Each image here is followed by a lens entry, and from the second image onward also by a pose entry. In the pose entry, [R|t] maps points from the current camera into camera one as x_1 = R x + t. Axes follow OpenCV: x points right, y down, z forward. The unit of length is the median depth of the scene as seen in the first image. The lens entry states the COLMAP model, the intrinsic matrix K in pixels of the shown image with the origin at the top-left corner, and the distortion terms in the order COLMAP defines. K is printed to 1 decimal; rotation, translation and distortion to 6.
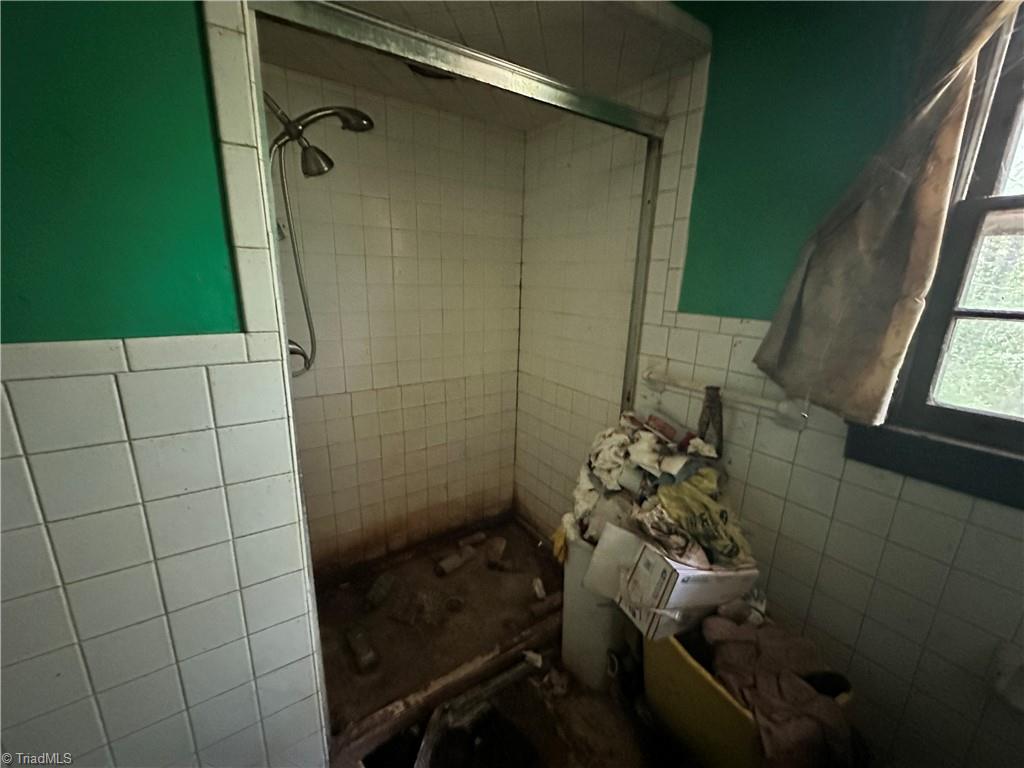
lens RADIAL K [[400.2, 0, 507.9], [0, 400.2, 379.8], [0, 0, 1]] dist [-0.002770, -0.000055]
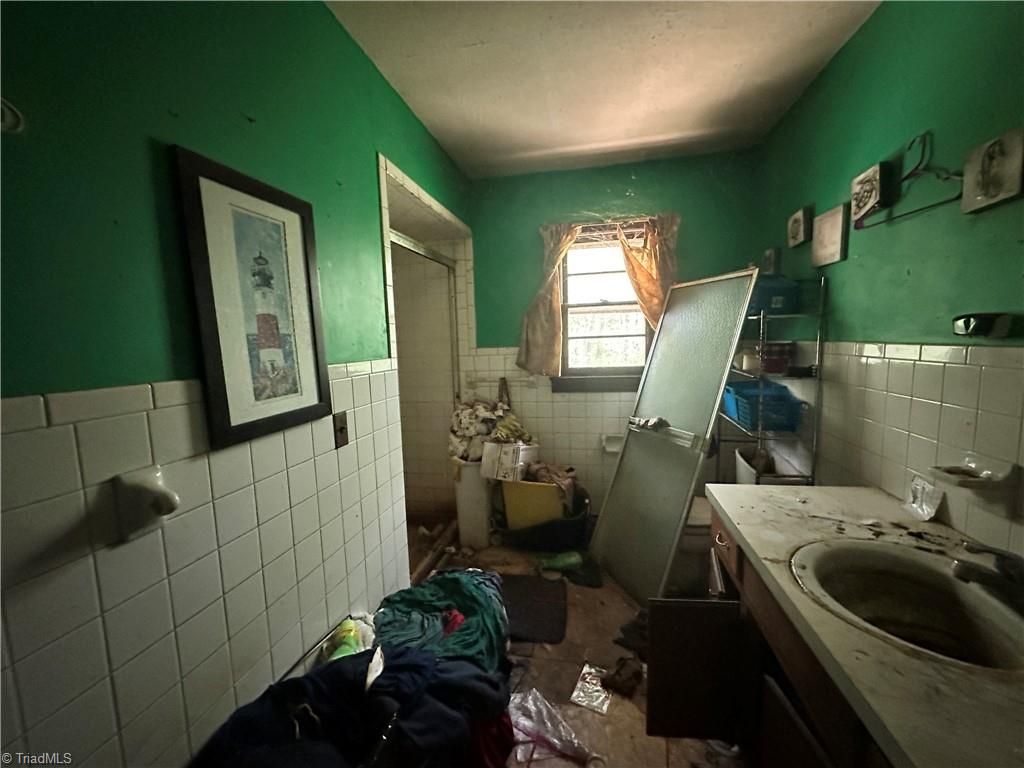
lens RADIAL K [[400.2, 0, 507.9], [0, 400.2, 379.8], [0, 0, 1]] dist [-0.002770, -0.000055]
pose [[0.700766, -0.087175, 0.708044, -1.052531], [0.212573, 0.972936, -0.090599, 0.238462], [-0.680984, 0.214000, 0.700332, -0.590938]]
